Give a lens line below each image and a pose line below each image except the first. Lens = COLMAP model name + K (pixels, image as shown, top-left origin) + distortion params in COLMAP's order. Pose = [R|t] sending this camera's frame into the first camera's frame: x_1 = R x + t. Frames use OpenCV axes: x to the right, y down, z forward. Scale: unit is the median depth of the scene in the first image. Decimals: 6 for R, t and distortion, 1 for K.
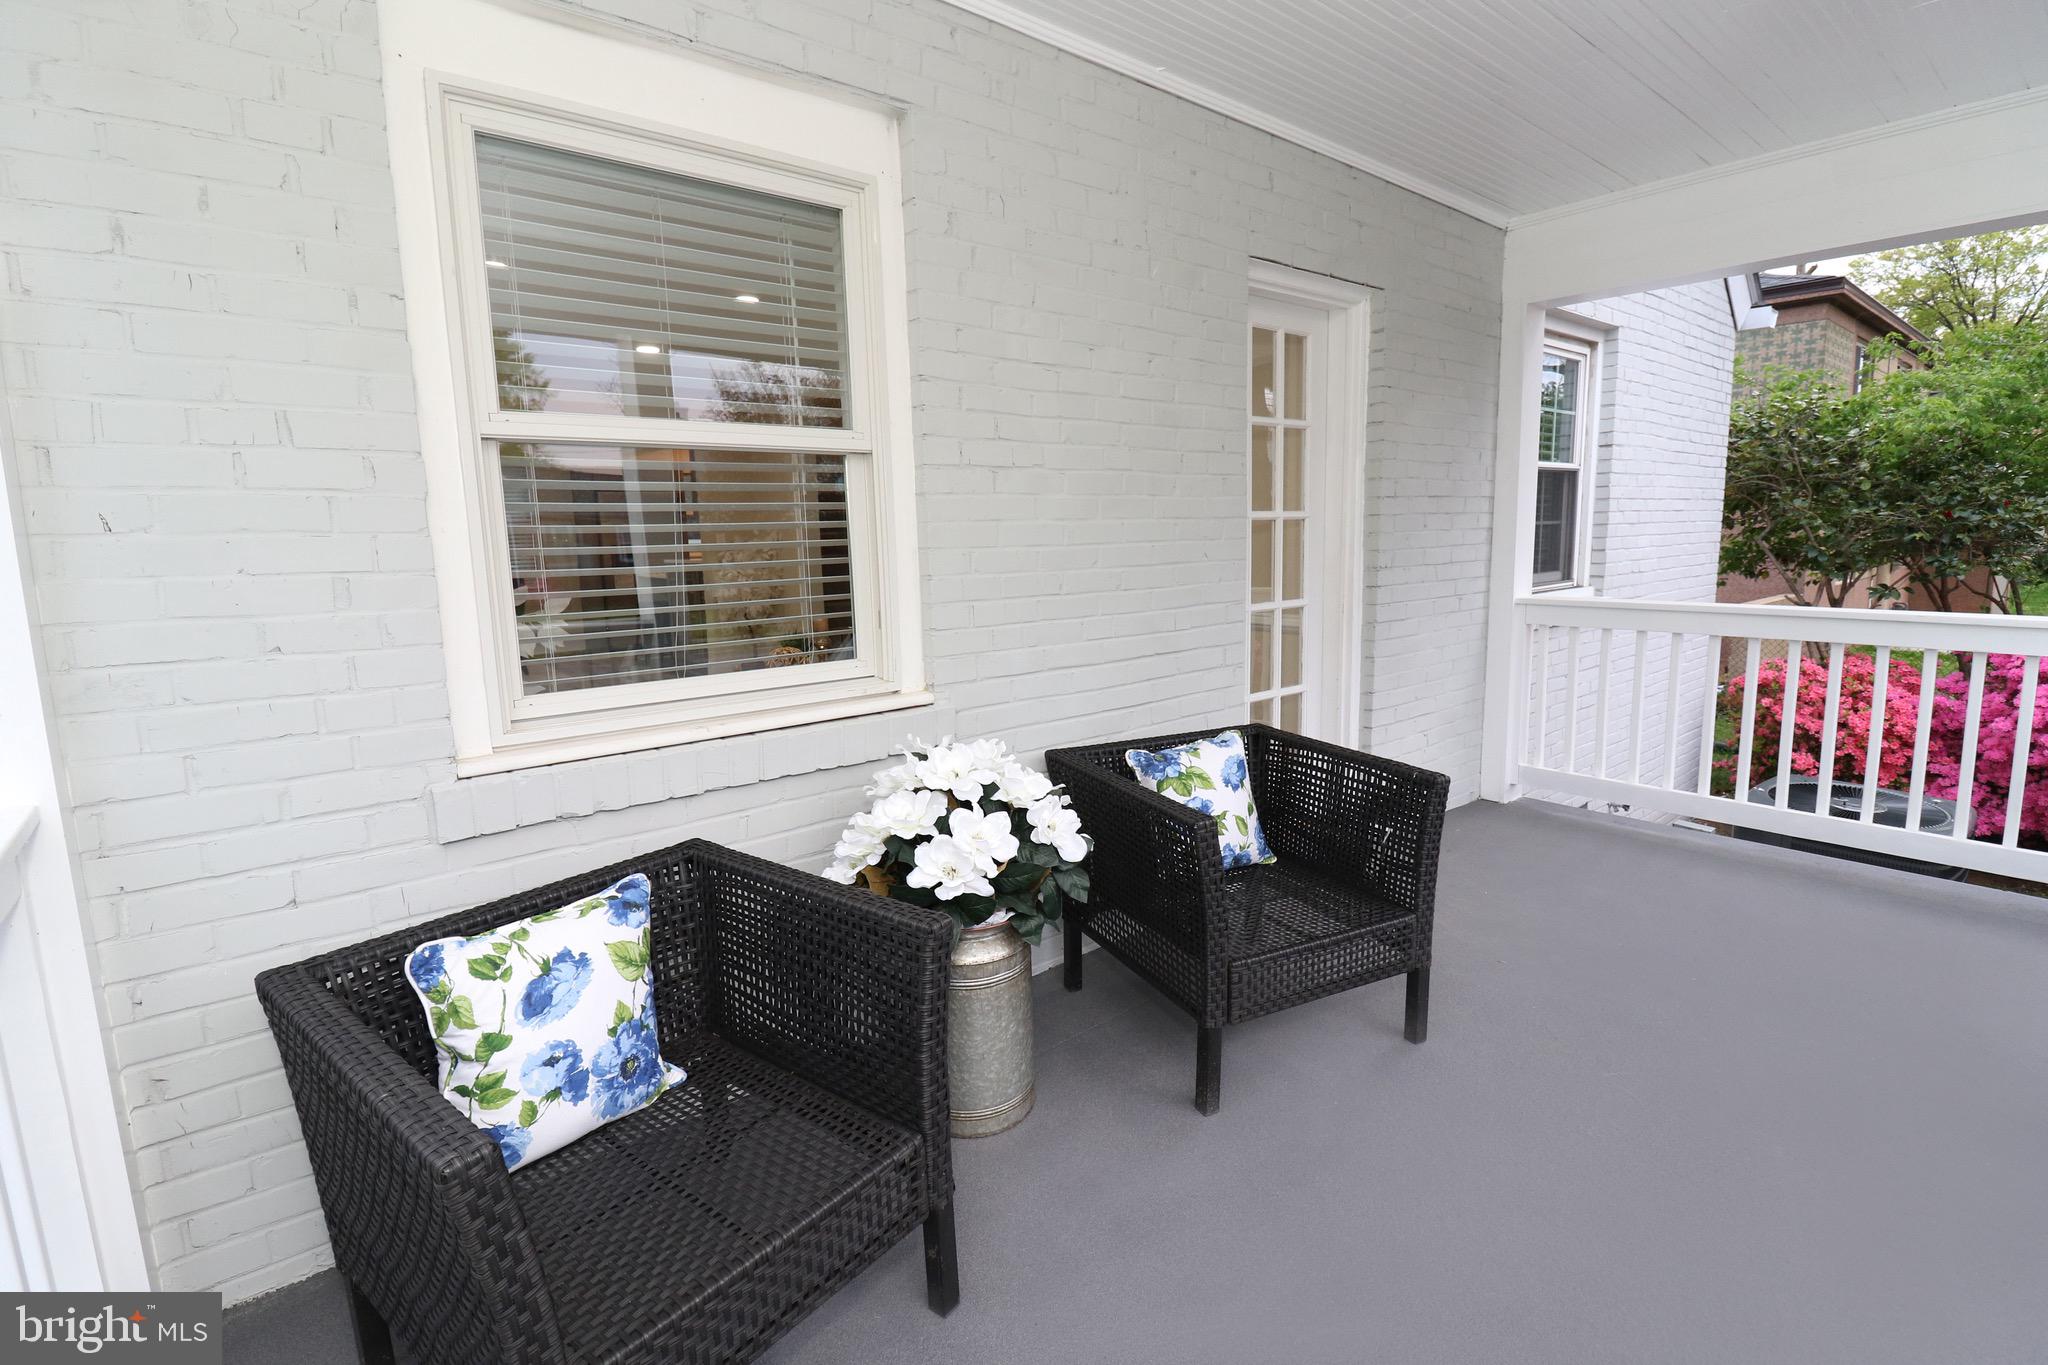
lens RADIAL K [[950.1, 0, 1026.8], [0, 950.1, 676.9], [0, 0, 1]] dist [0.003191, -0.016668]
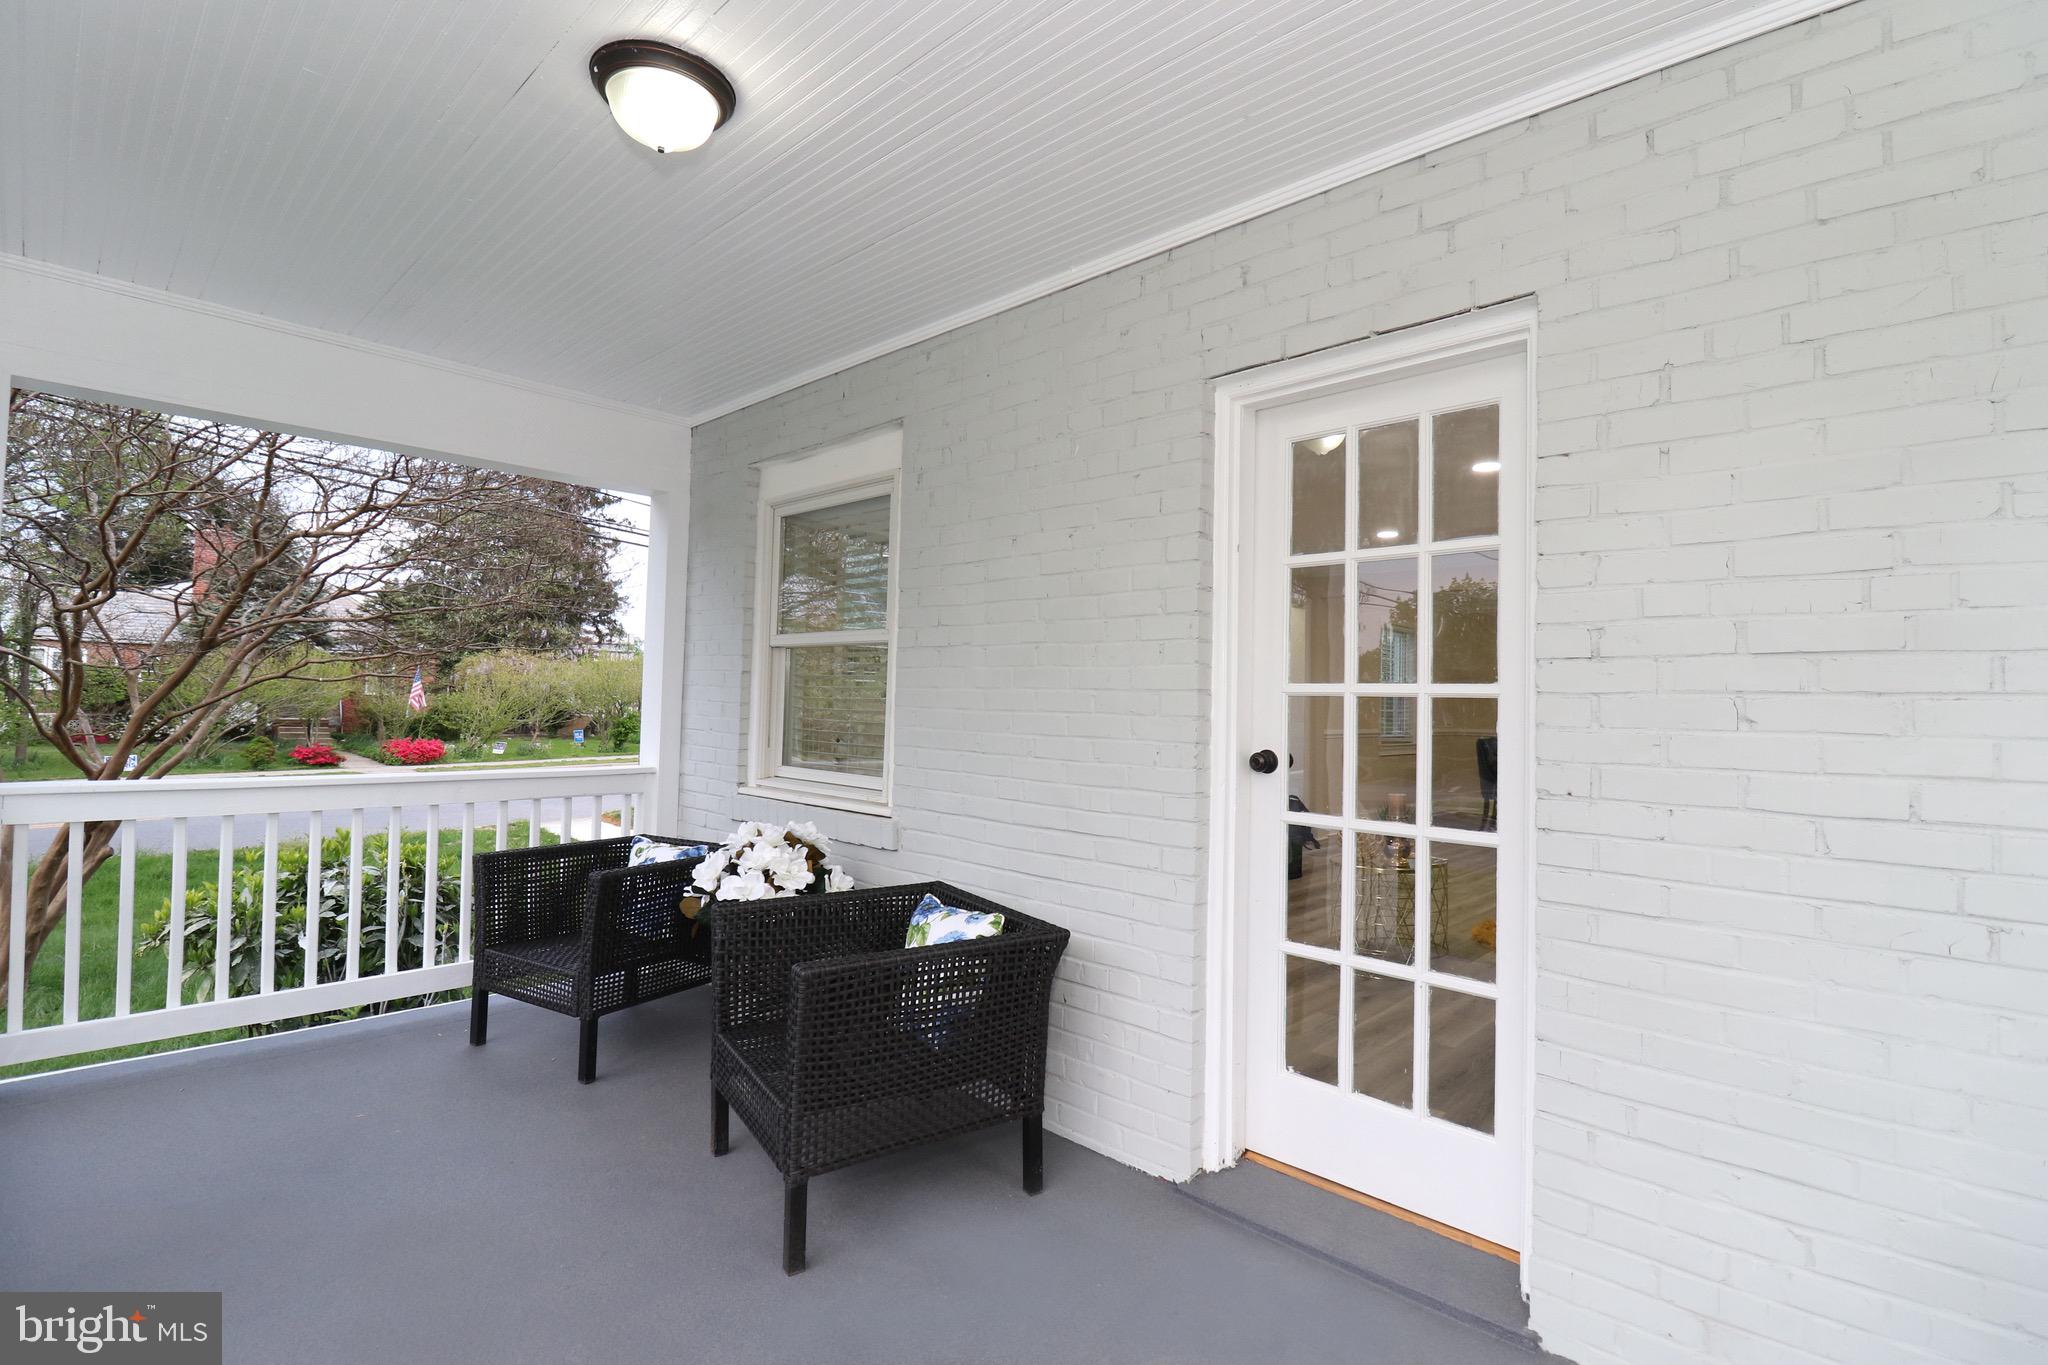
lens RADIAL K [[950.1, 0, 1026.8], [0, 950.1, 676.9], [0, 0, 1]] dist [0.003191, -0.016668]
pose [[0.120338, 0.013942, -0.992635, 1.223756], [-0.159358, 0.987206, -0.005453, -0.183233], [0.979859, 0.158840, 0.121020, 0.920020]]
